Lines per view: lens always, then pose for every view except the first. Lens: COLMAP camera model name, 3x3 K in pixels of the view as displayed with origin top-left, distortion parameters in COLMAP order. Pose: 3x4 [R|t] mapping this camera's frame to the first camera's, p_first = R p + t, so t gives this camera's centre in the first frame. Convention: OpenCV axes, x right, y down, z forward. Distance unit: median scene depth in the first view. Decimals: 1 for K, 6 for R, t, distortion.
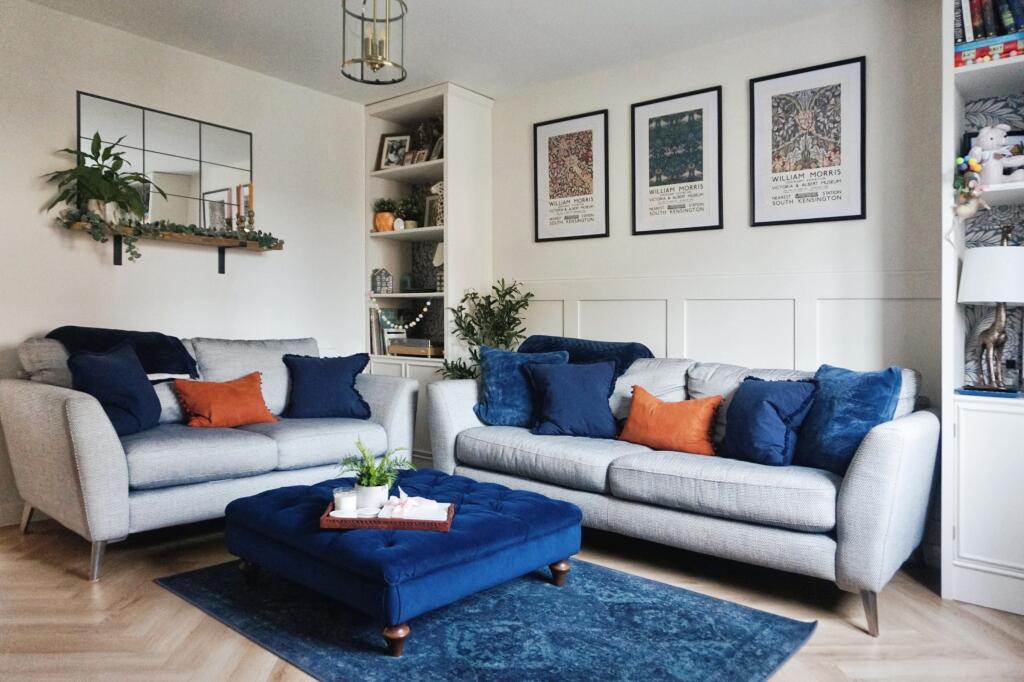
lens RADIAL K [[711.4, 0, 510.1], [0, 711.4, 333.9], [0, 0, 1]] dist [-0.027974, -0.001239]
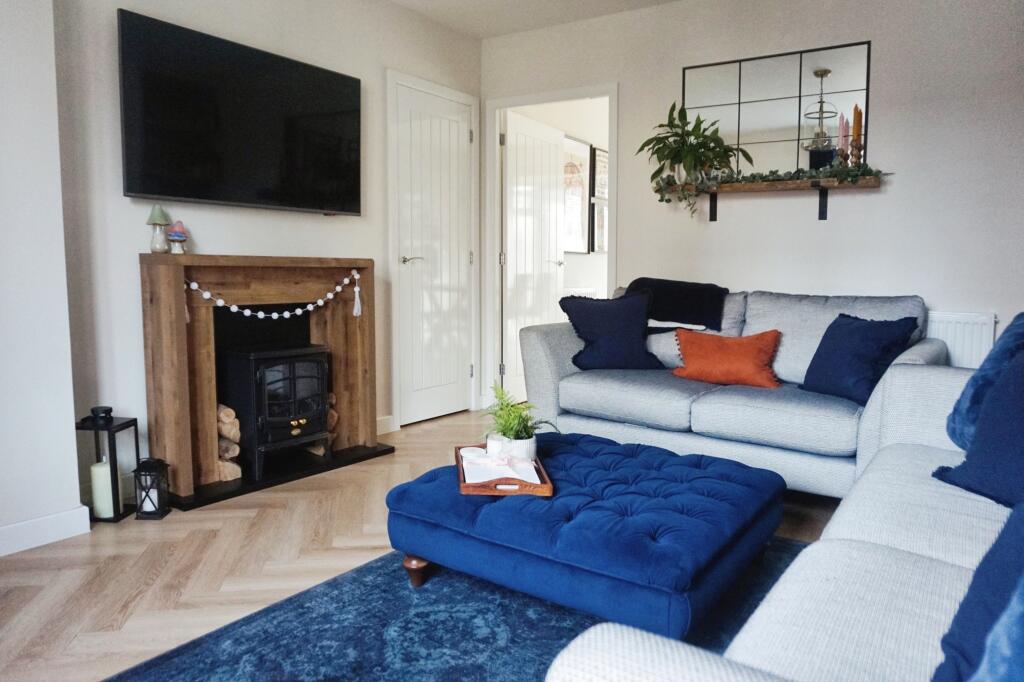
lens RADIAL K [[711.4, 0, 510.6], [0, 711.4, 347.2], [0, 0, 1]] dist [-0.027974, -0.001239]
pose [[0.090727, 0.087207, -0.992050, 0.763068], [-0.028096, 0.995986, 0.084984, 0.014635], [0.995479, 0.020162, 0.092813, 0.929018]]
